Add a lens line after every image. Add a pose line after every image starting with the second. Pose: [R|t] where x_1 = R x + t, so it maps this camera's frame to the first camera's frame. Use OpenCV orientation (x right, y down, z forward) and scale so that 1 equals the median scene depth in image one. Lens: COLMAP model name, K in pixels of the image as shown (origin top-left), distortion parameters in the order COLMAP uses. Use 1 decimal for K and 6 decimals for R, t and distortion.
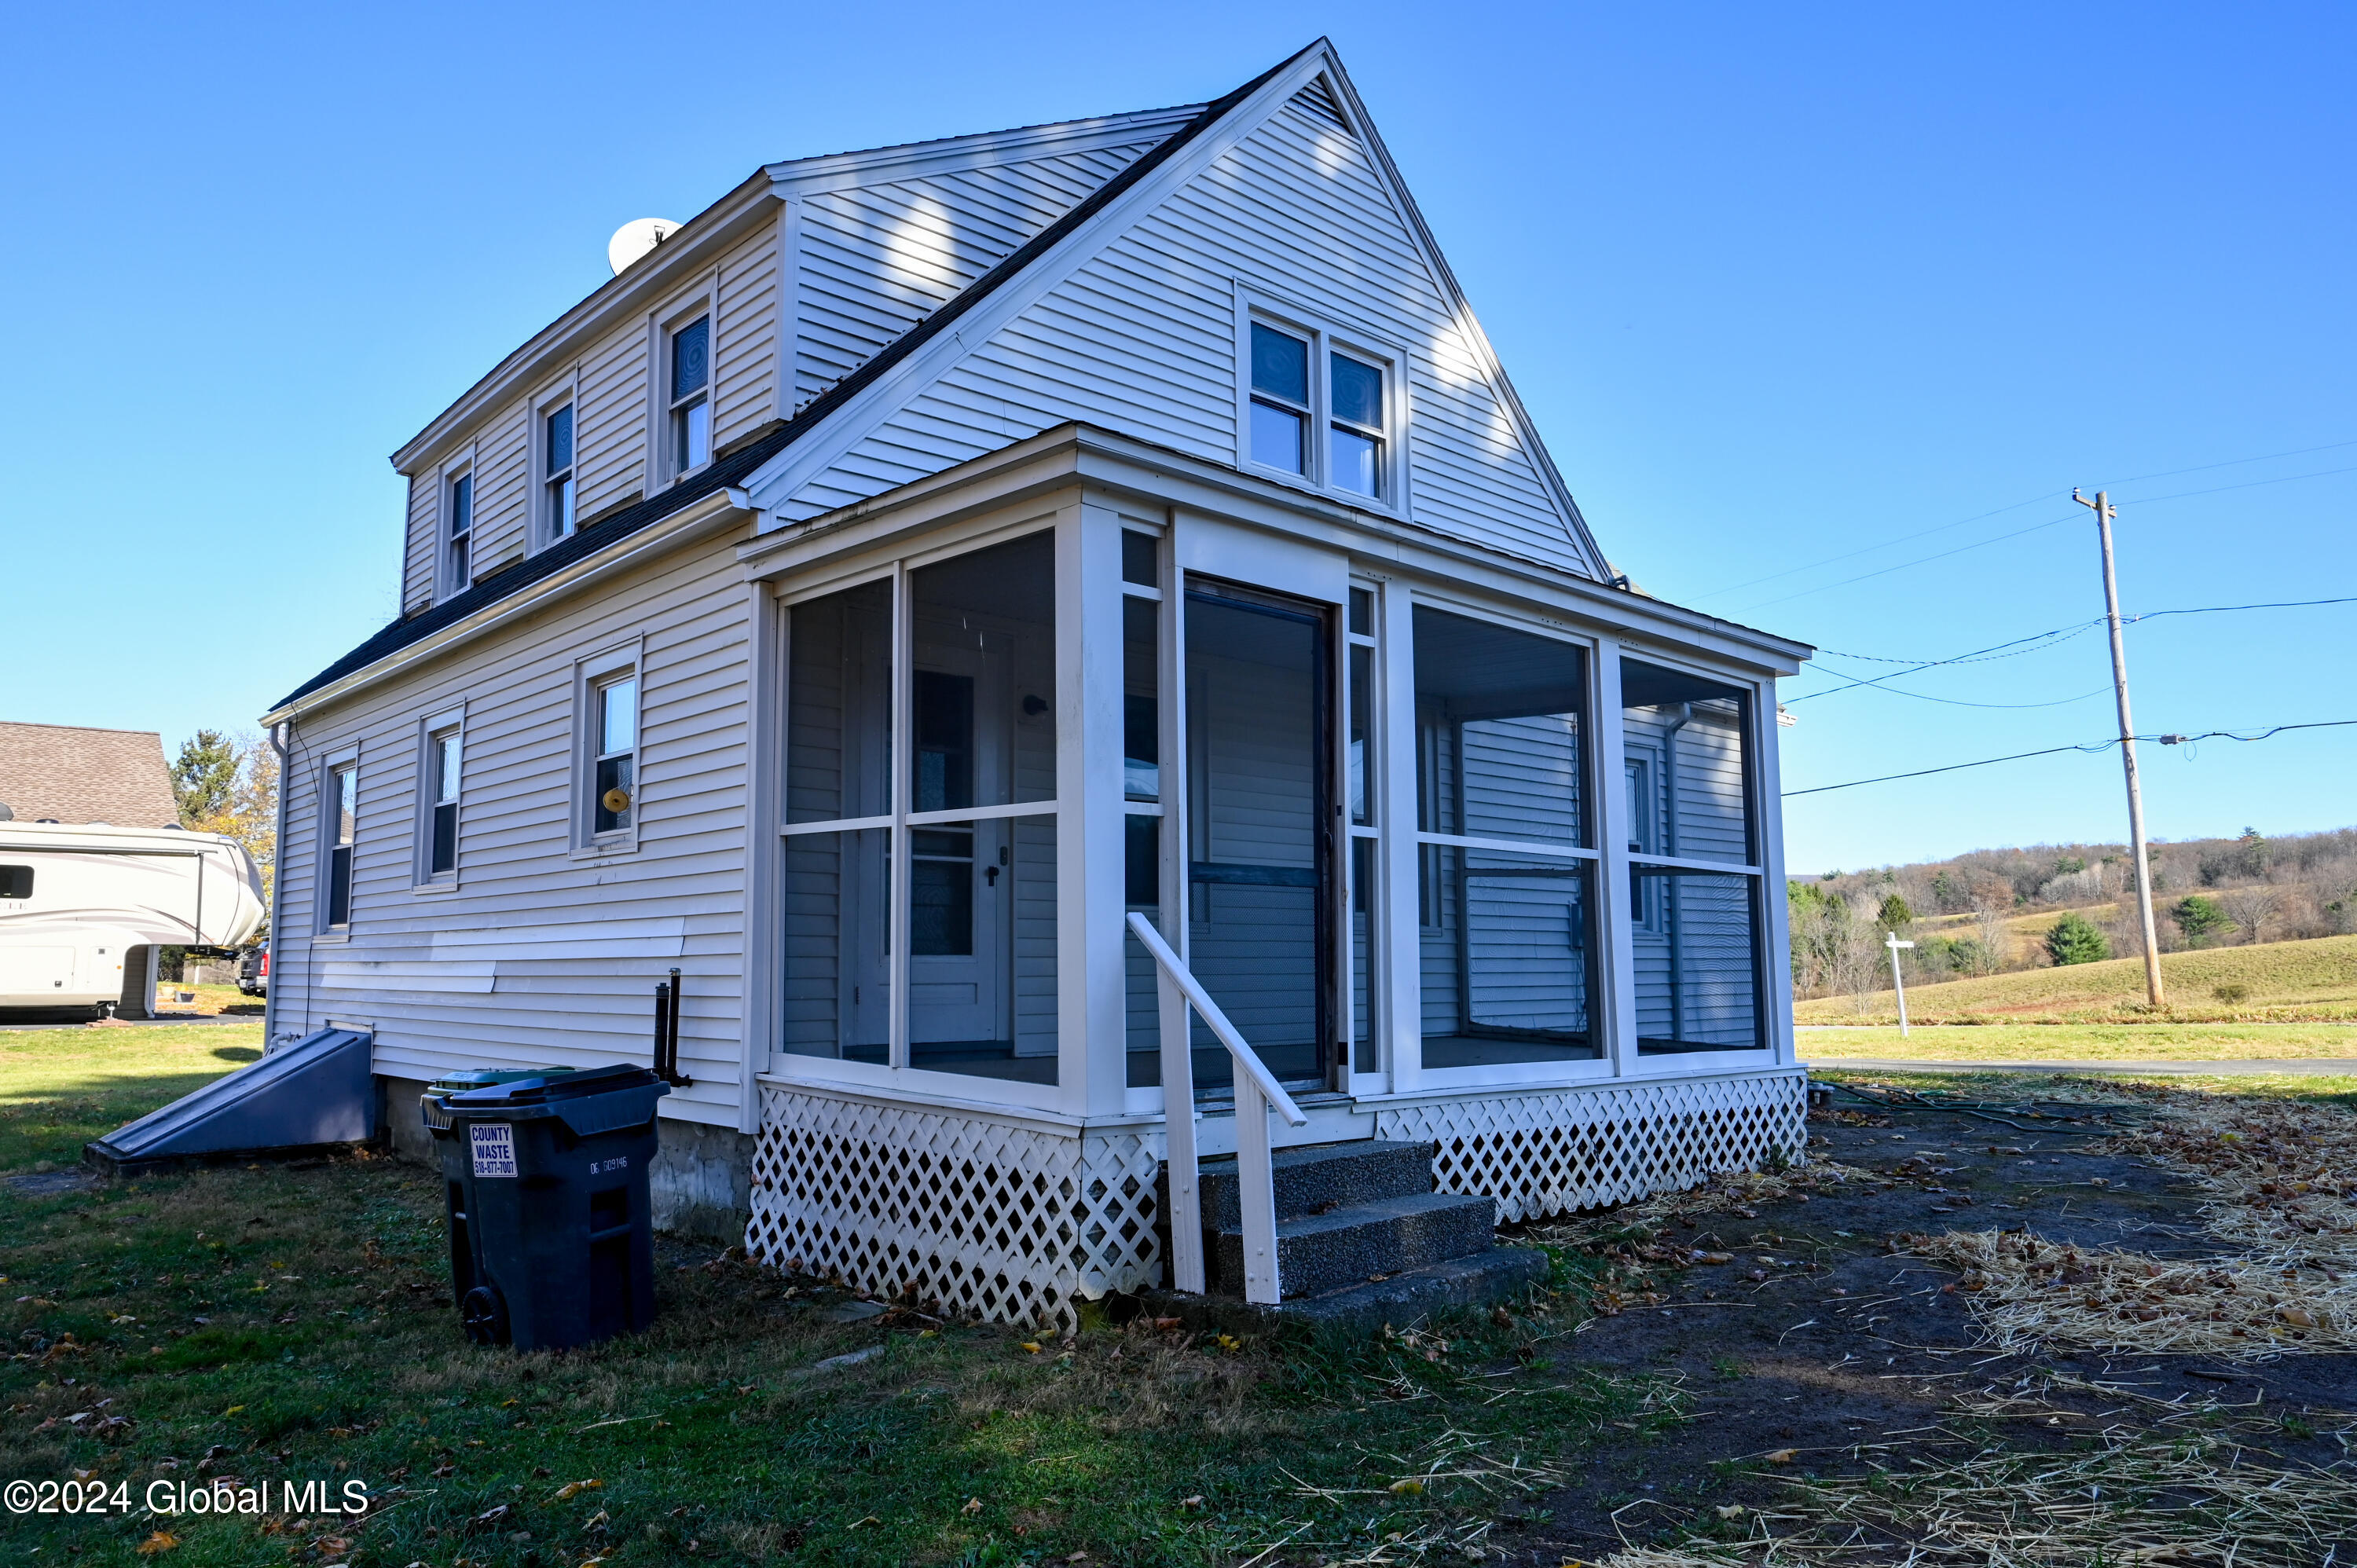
lens RADIAL K [[1600.4, 0, 1178.5], [0, 1600.4, 784.0], [0, 0, 1]] dist [-0.001284, 0.002045]
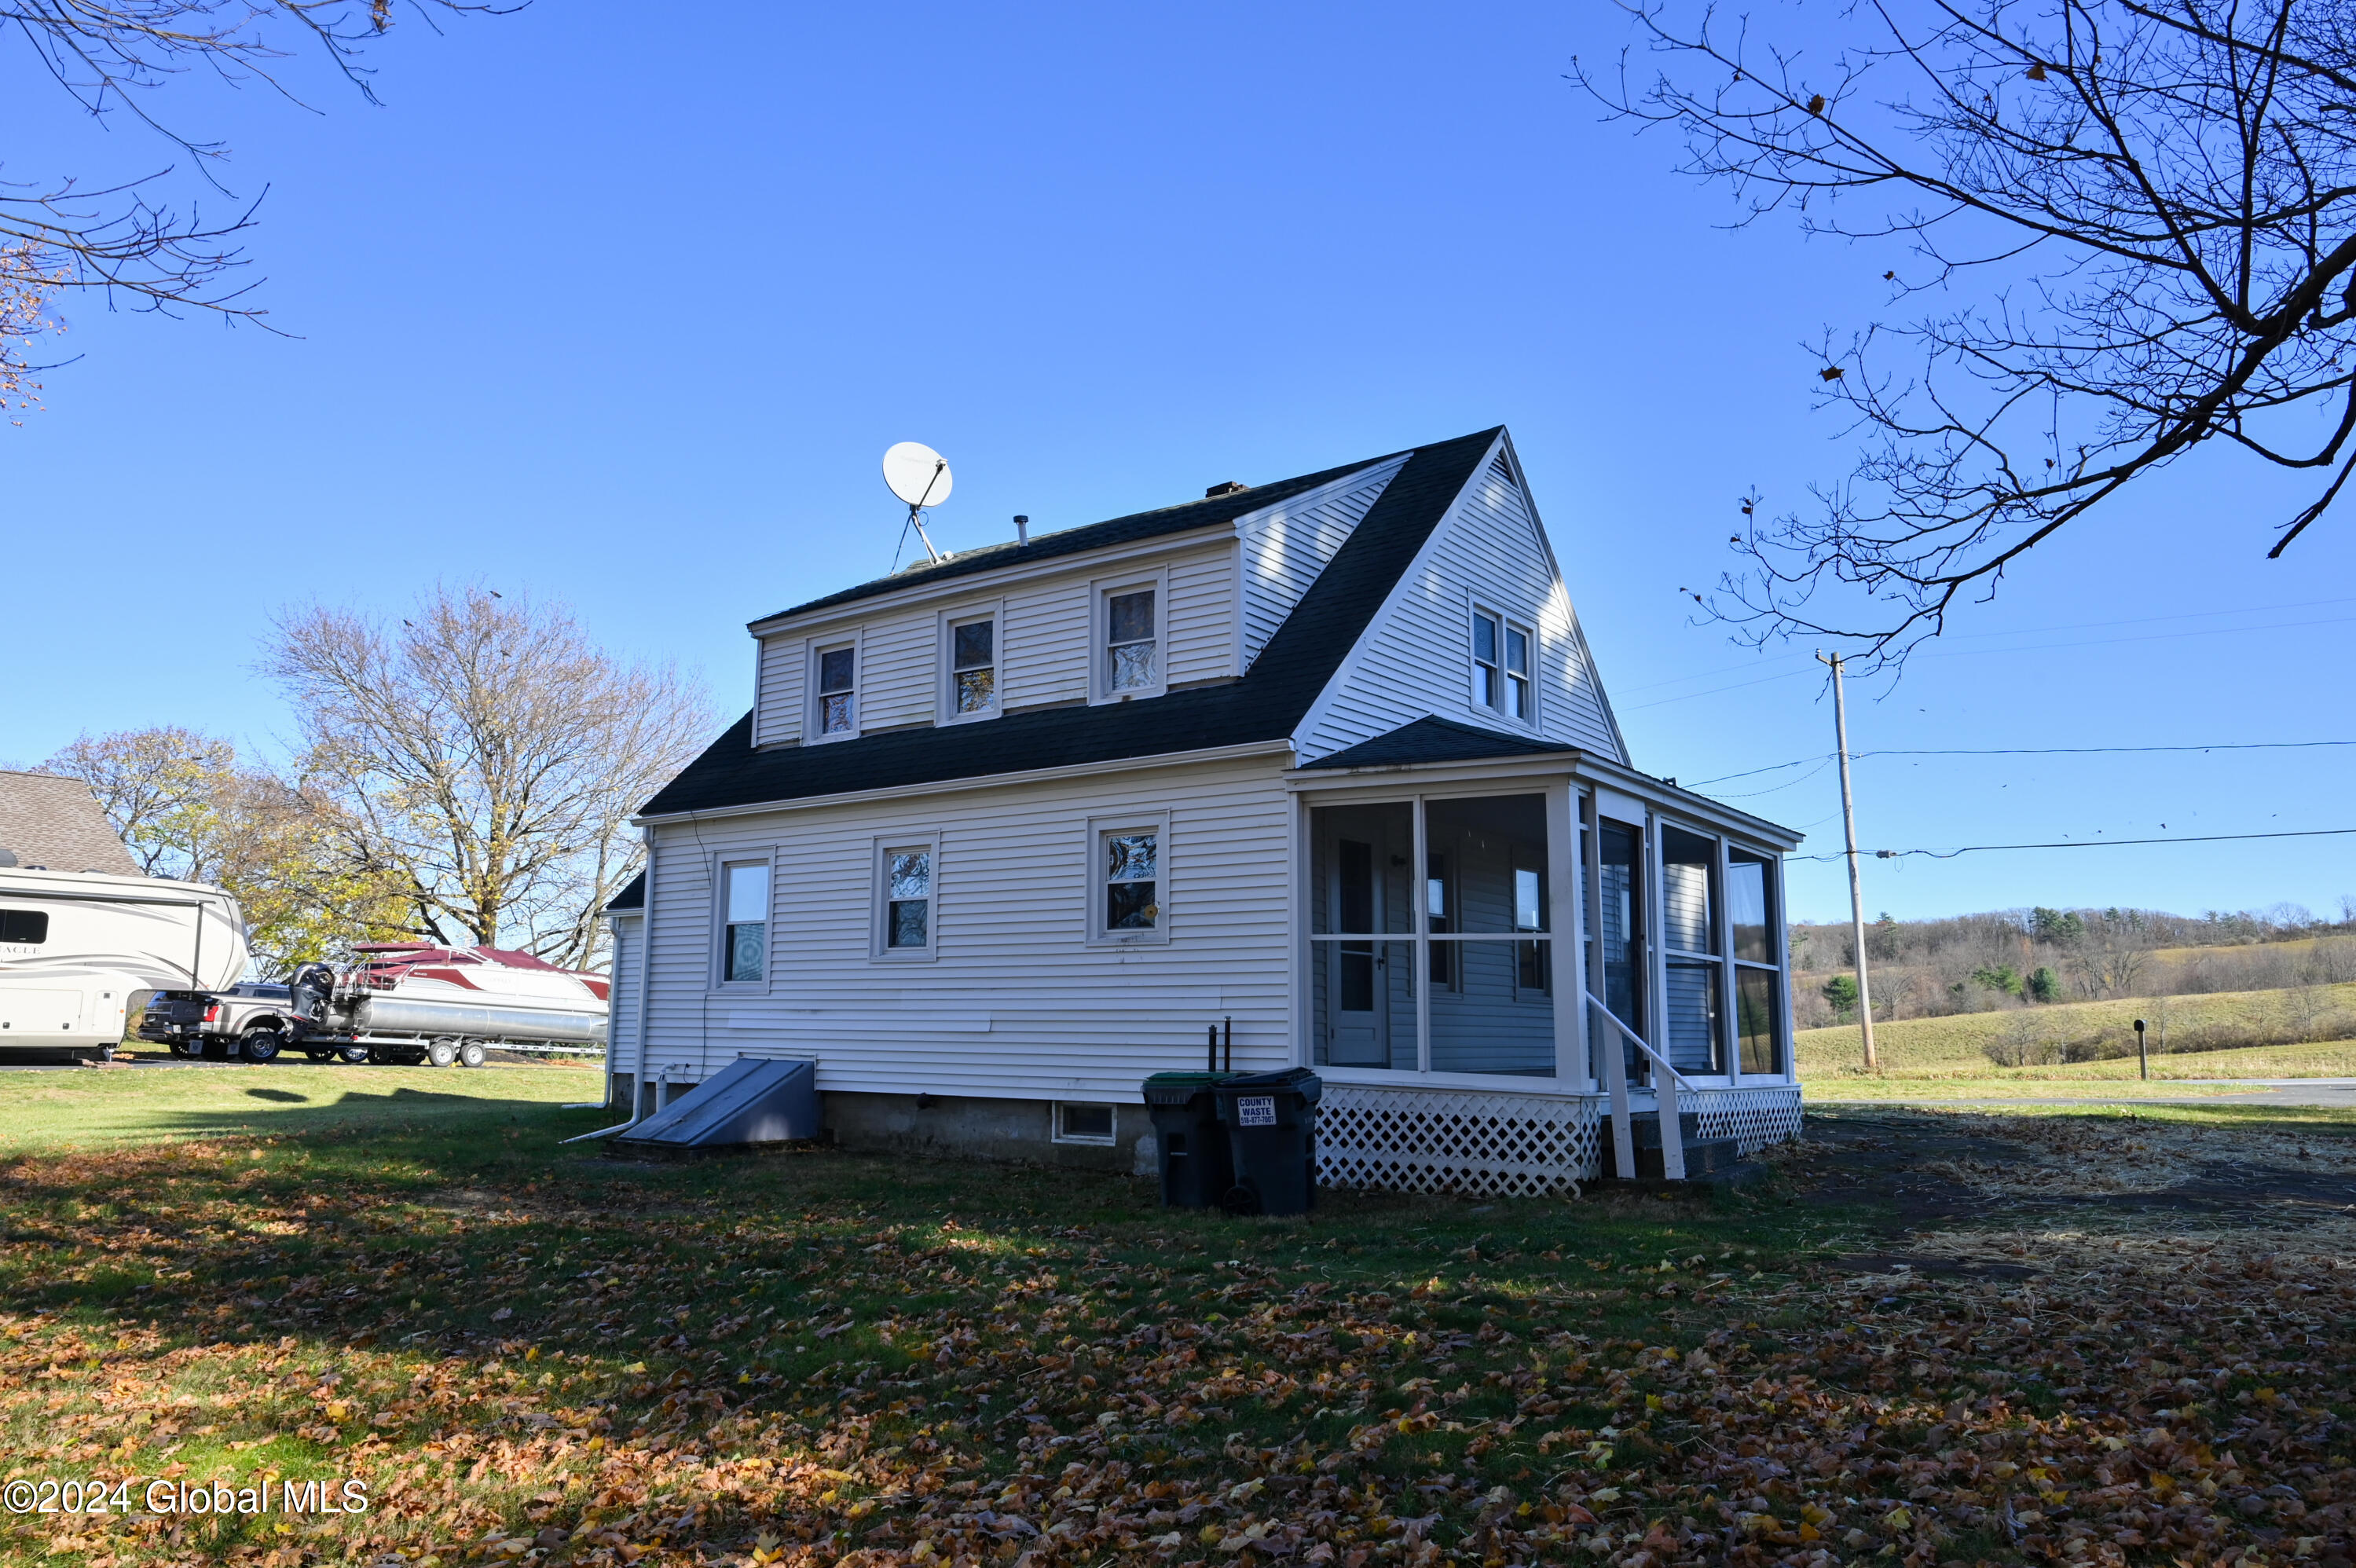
lens RADIAL K [[1645.9, 0, 1184.0], [0, 1645.9, 776.4], [0, 0, 1]] dist [-0.003236, 0.000837]
pose [[0.981576, 0.042179, 0.186359, -0.612063], [-0.034761, 0.998475, -0.042897, -0.054206], [-0.187884, 0.035629, 0.981545, -0.620874]]
